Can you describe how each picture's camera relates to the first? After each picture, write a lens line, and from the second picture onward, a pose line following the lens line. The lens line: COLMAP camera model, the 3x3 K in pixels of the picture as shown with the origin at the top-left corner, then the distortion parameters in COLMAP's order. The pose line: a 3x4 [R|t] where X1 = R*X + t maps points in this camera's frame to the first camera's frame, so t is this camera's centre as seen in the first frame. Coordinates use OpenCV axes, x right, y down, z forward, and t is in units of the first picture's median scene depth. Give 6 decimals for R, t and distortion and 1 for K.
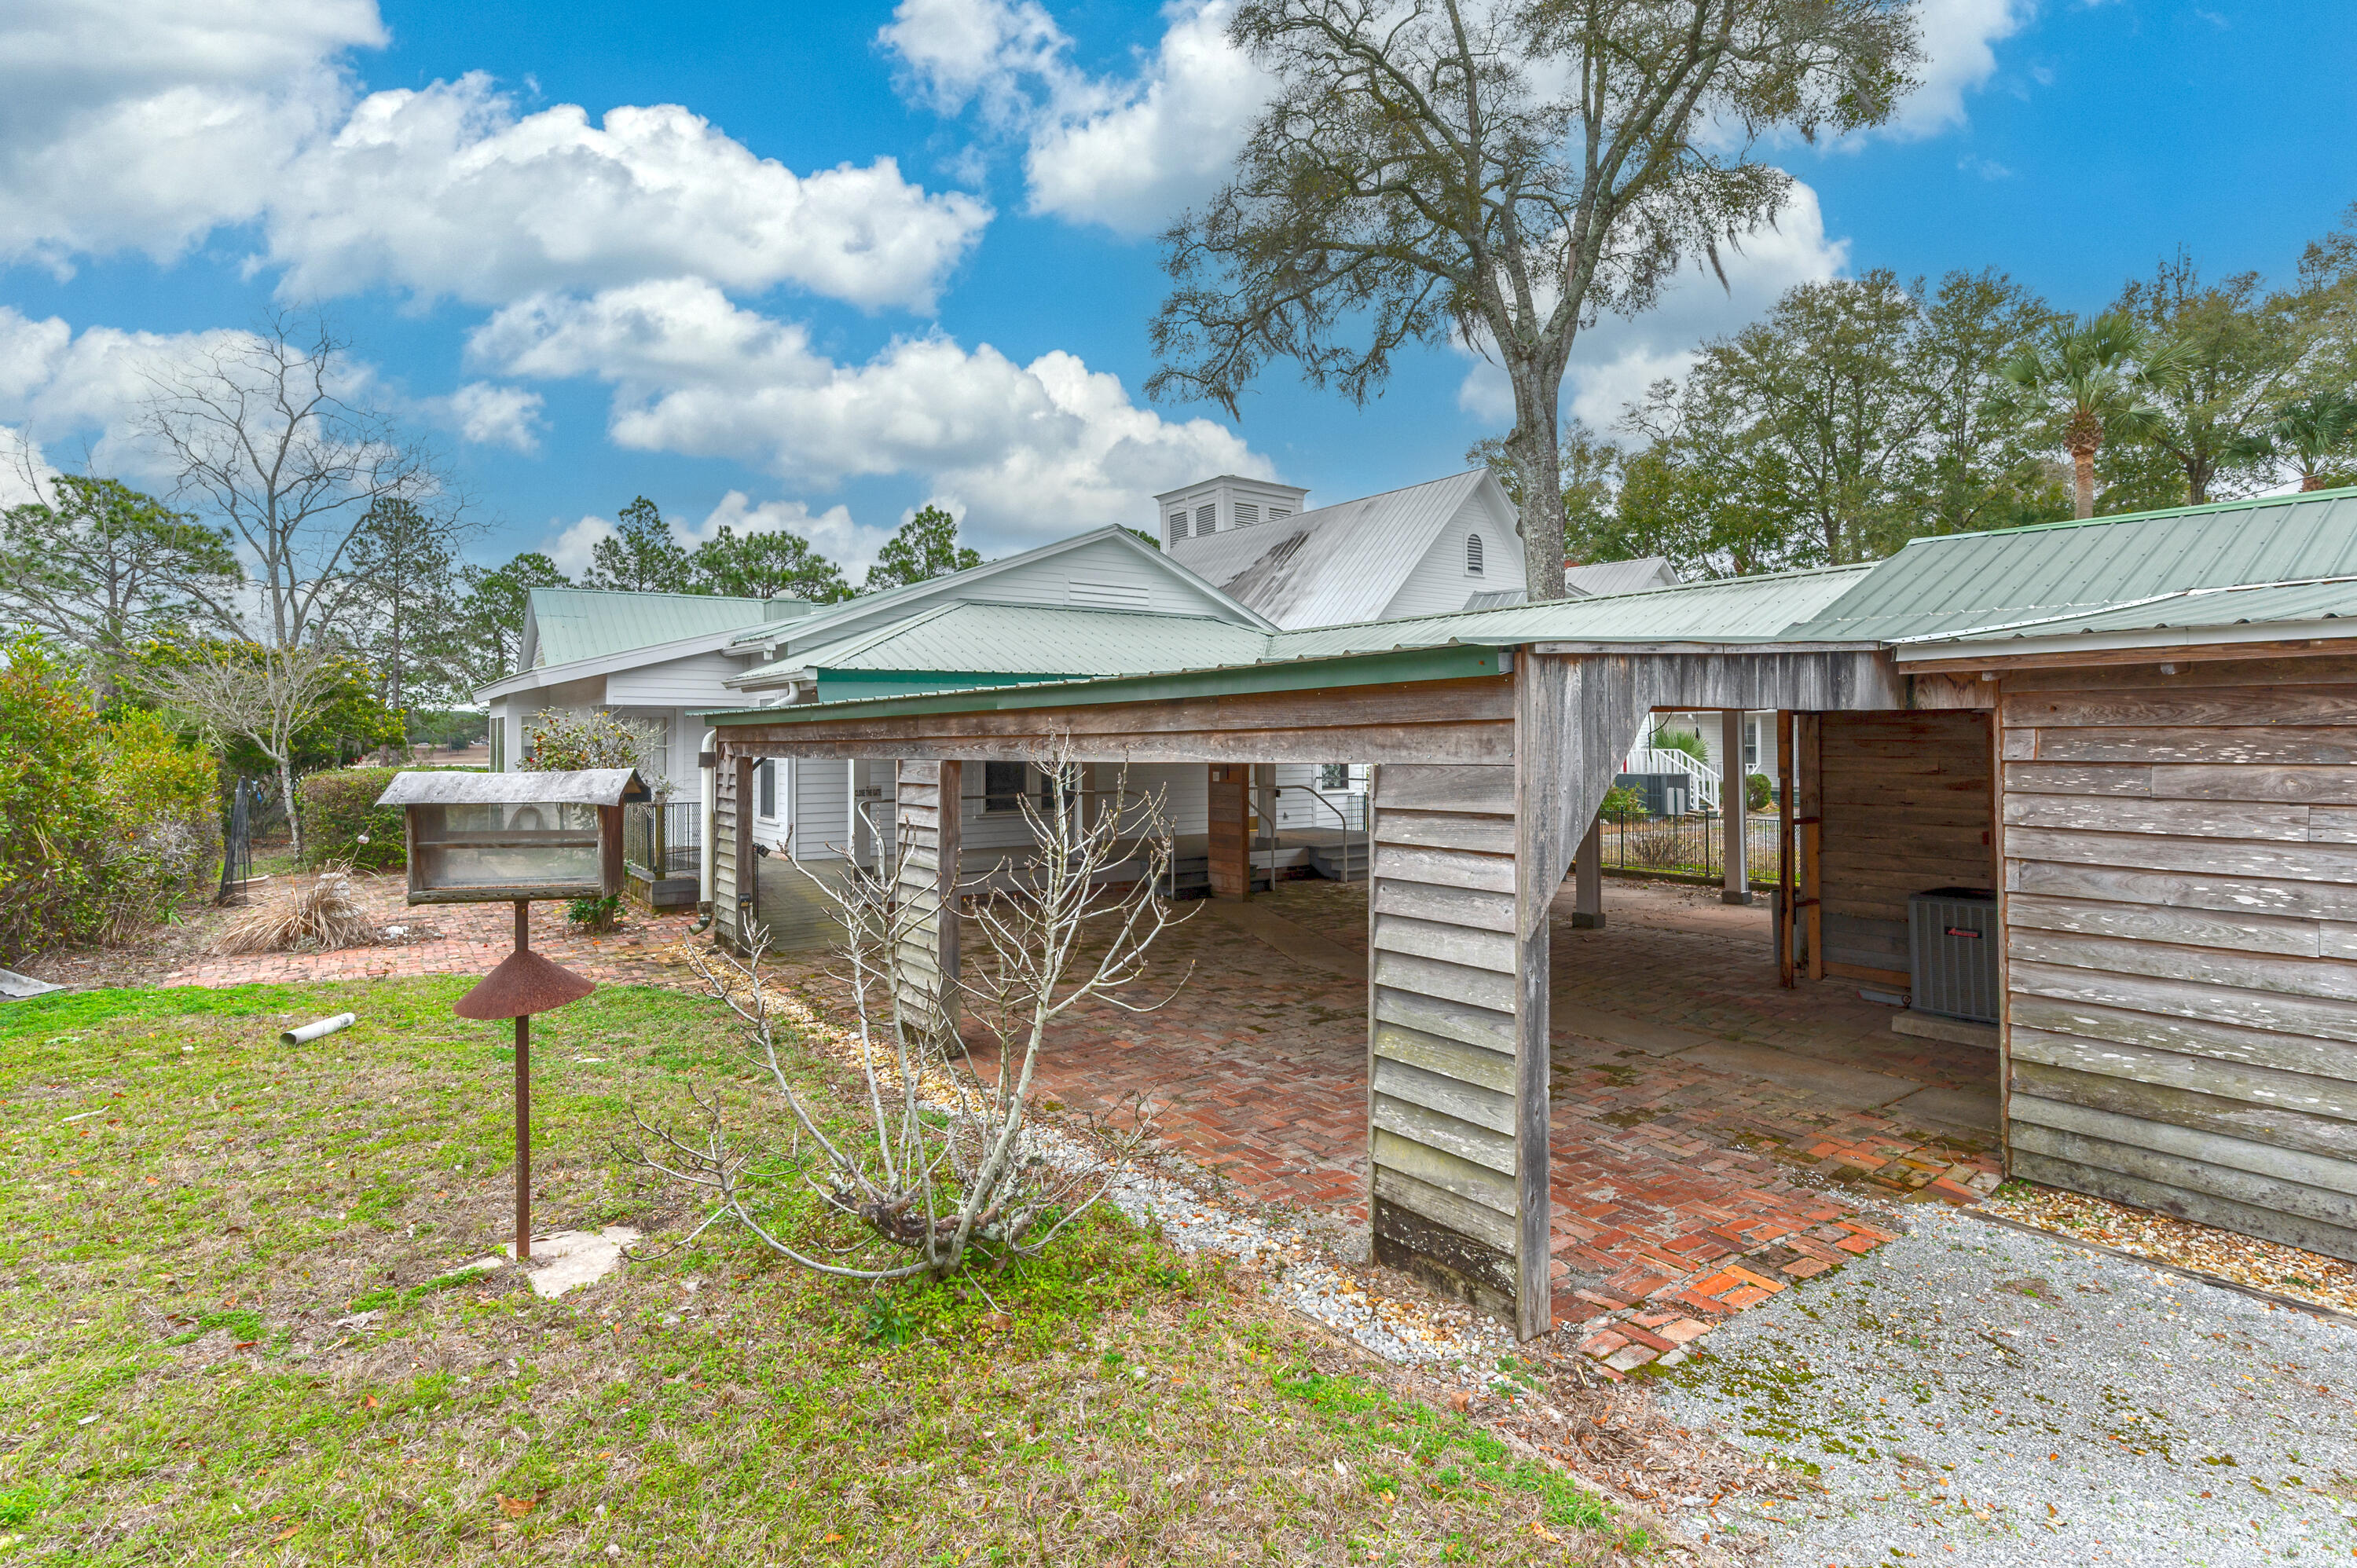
lens RADIAL K [[1183.7, 0, 1245.7], [0, 1183.7, 711.2], [0, 0, 1]] dist [-0.000681, -0.000383]
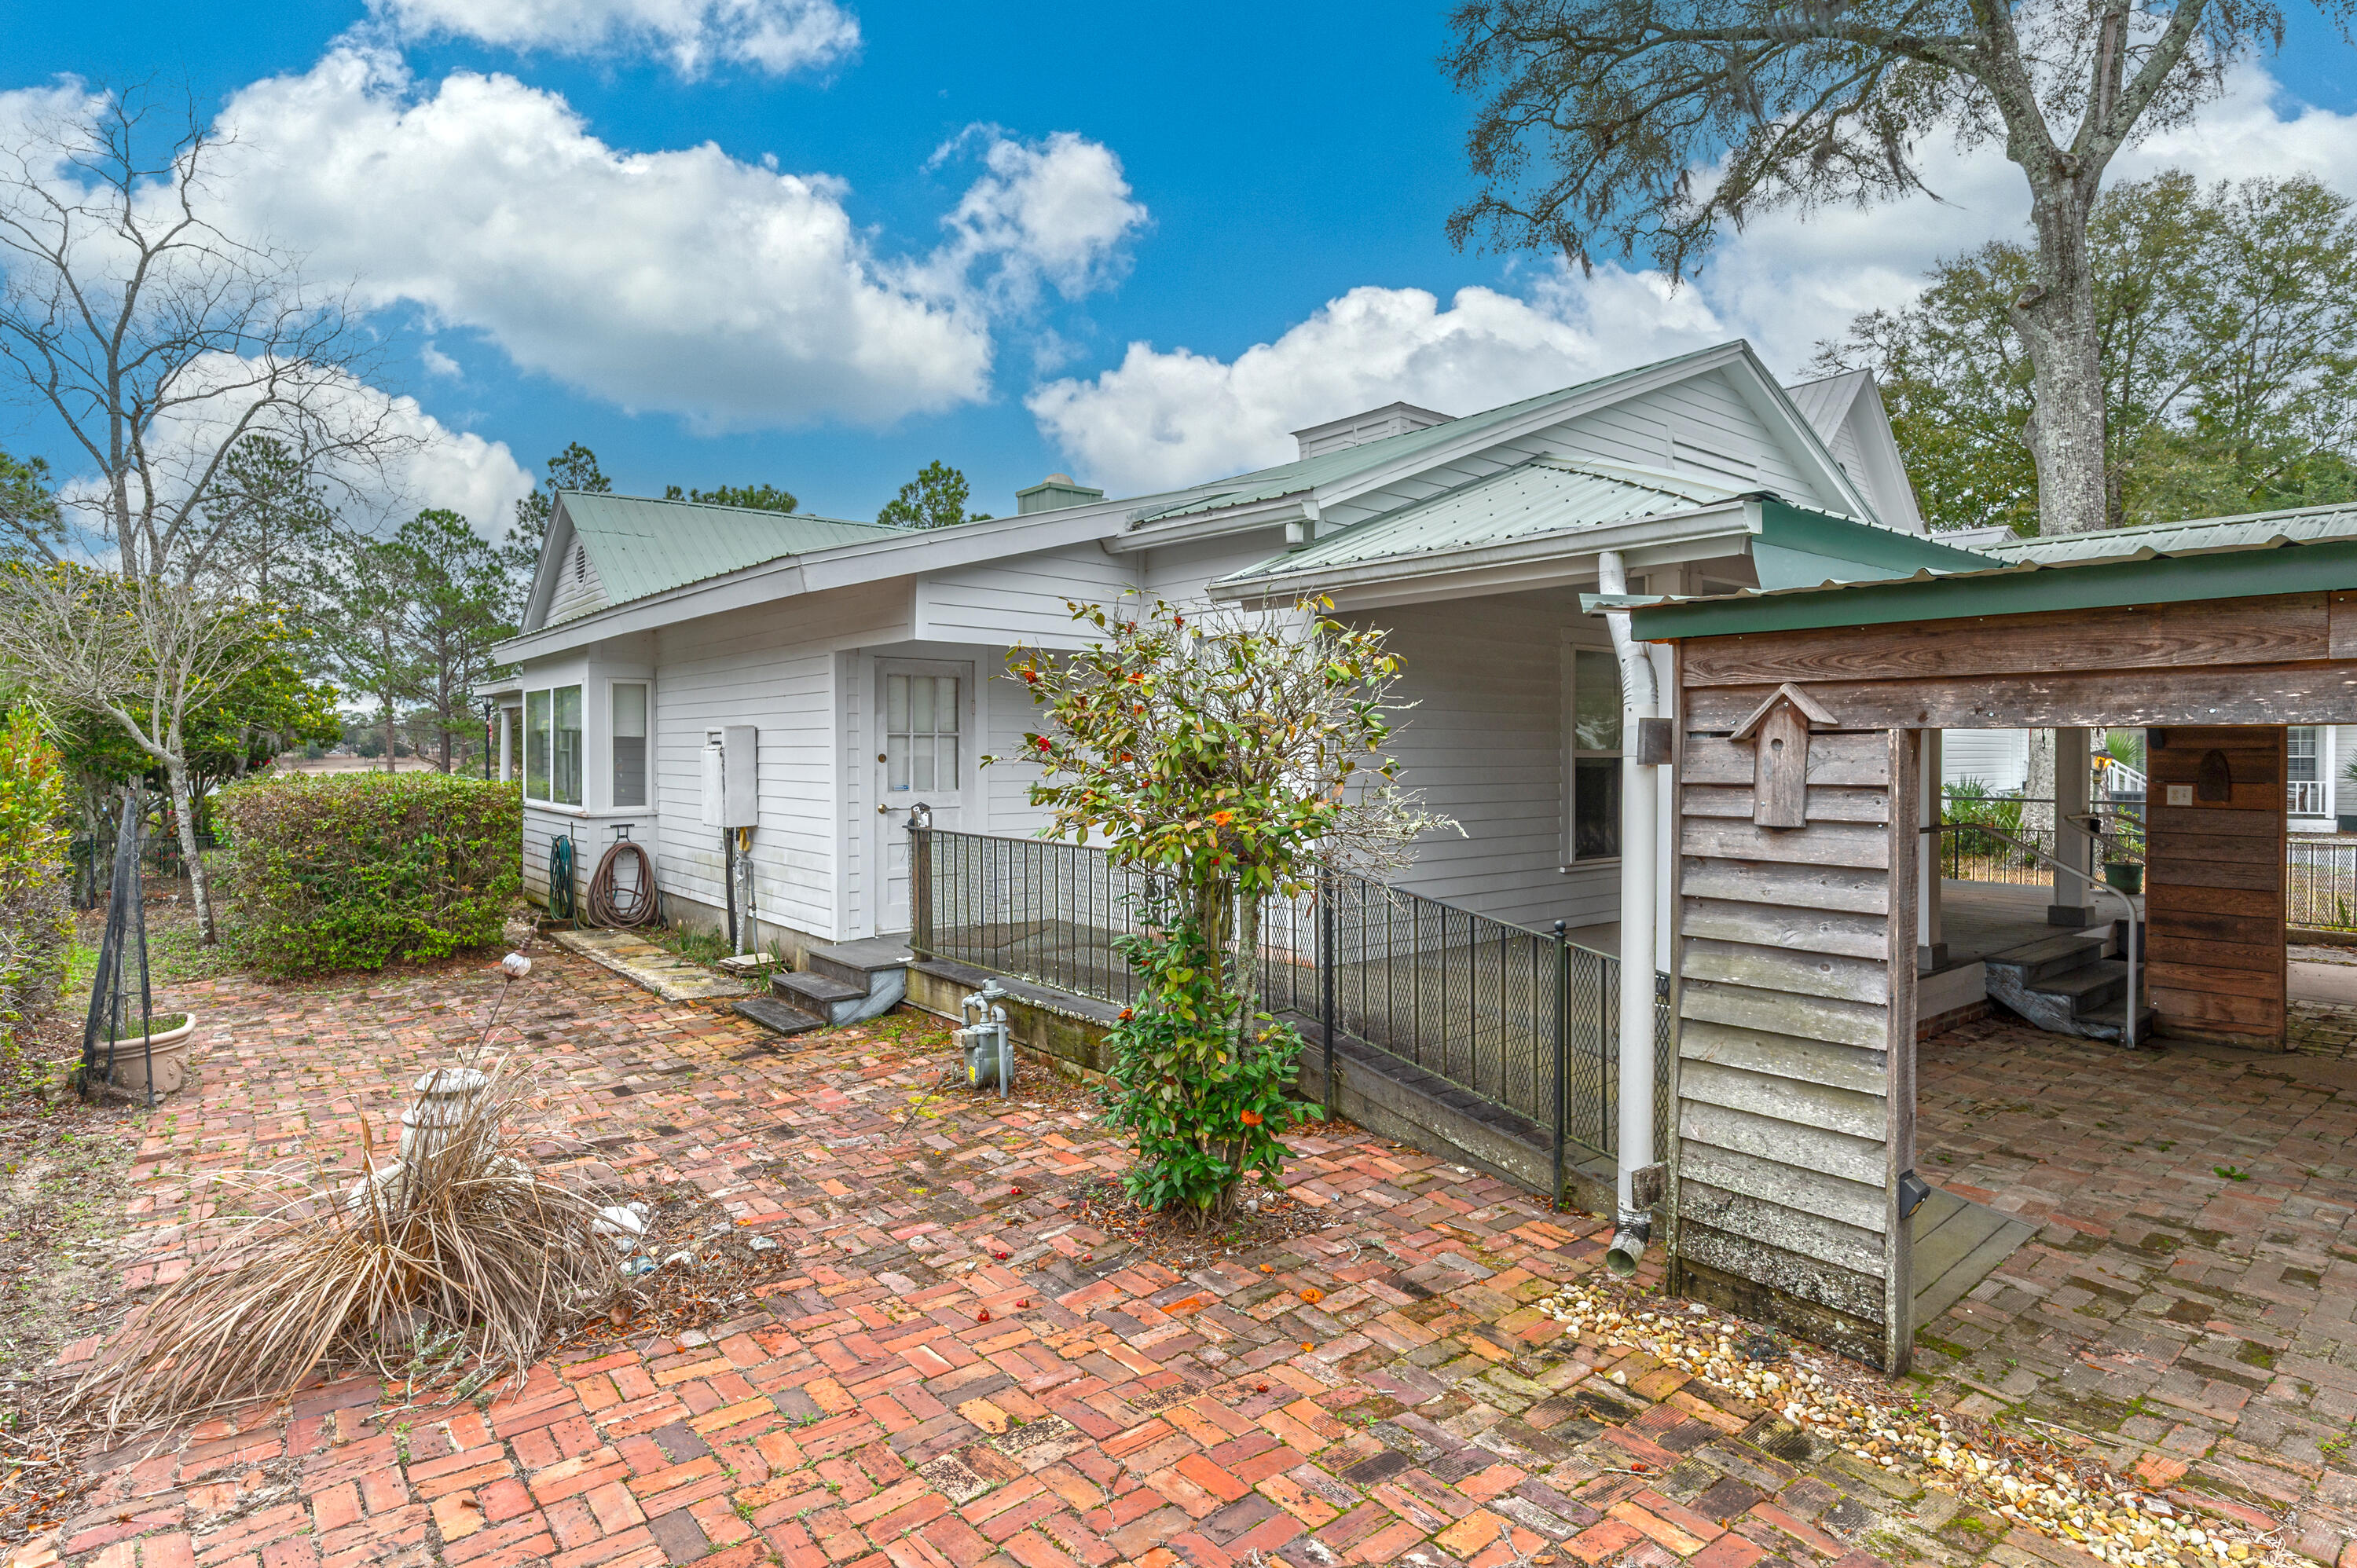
lens RADIAL K [[1179.0, 0, 1182.3], [0, 1179.0, 764.0], [0, 0, 1]] dist [-0.005521, 0.000030]
pose [[0.997989, 0.003007, 0.063309, -0.259245], [-0.005103, 0.999443, 0.032975, 0.016041], [-0.063174, -0.033232, 0.997449, 0.289967]]
